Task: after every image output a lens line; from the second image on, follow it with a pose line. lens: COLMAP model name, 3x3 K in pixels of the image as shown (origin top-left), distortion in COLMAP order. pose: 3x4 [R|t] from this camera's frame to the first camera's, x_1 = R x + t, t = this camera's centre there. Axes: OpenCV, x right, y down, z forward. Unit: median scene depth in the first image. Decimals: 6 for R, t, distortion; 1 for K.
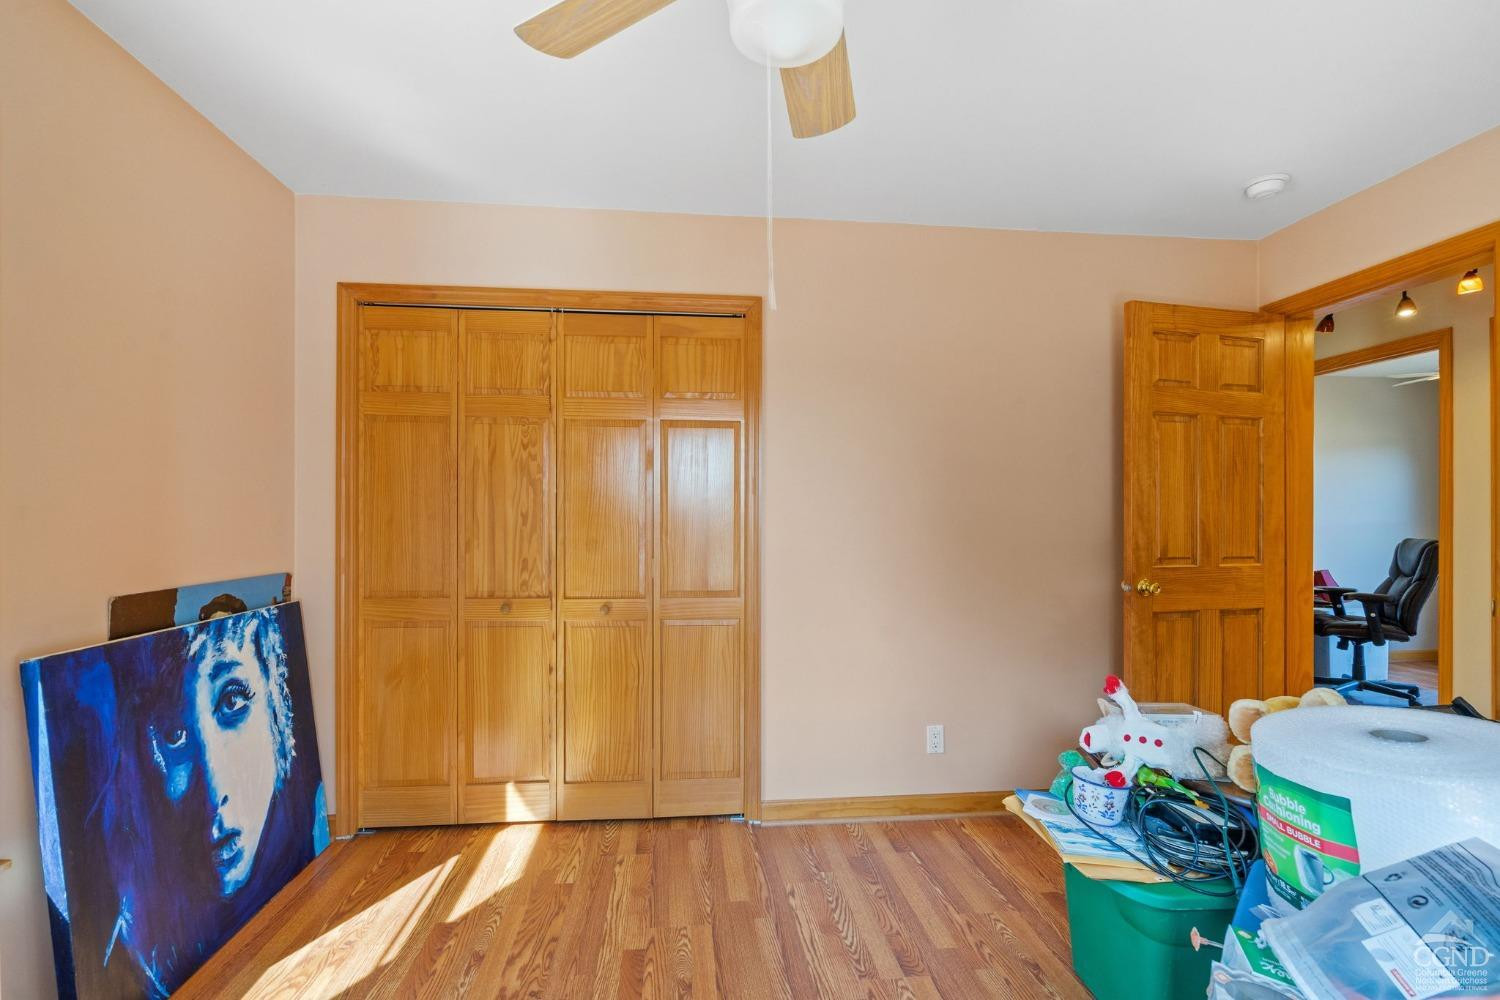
lens RADIAL K [[702.0, 0, 752.1], [0, 702.0, 514.2], [0, 0, 1]] dist [0.004994, 0.000128]
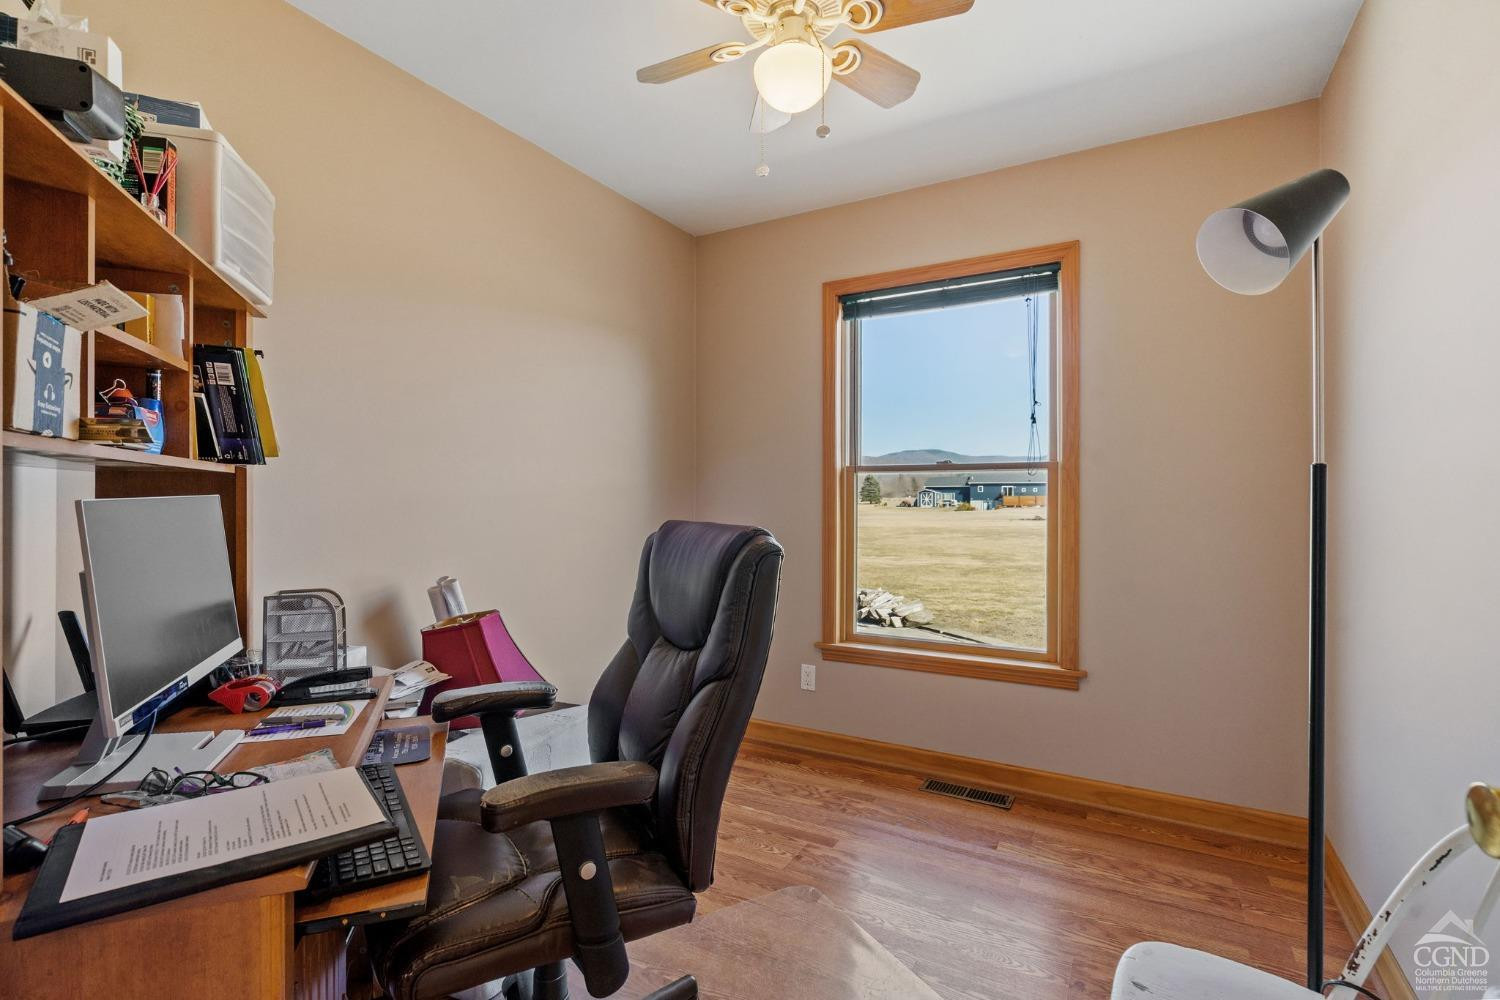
lens RADIAL K [[702.0, 0, 753.7], [0, 702.0, 500.3], [0, 0, 1]] dist [0.004994, 0.000128]
pose [[0.592469, 0.000410, 0.805593, 0.705127], [-0.008326, 0.999950, 0.005614, 0.022950], [-0.805550, -0.010033, 0.592443, 0.795527]]
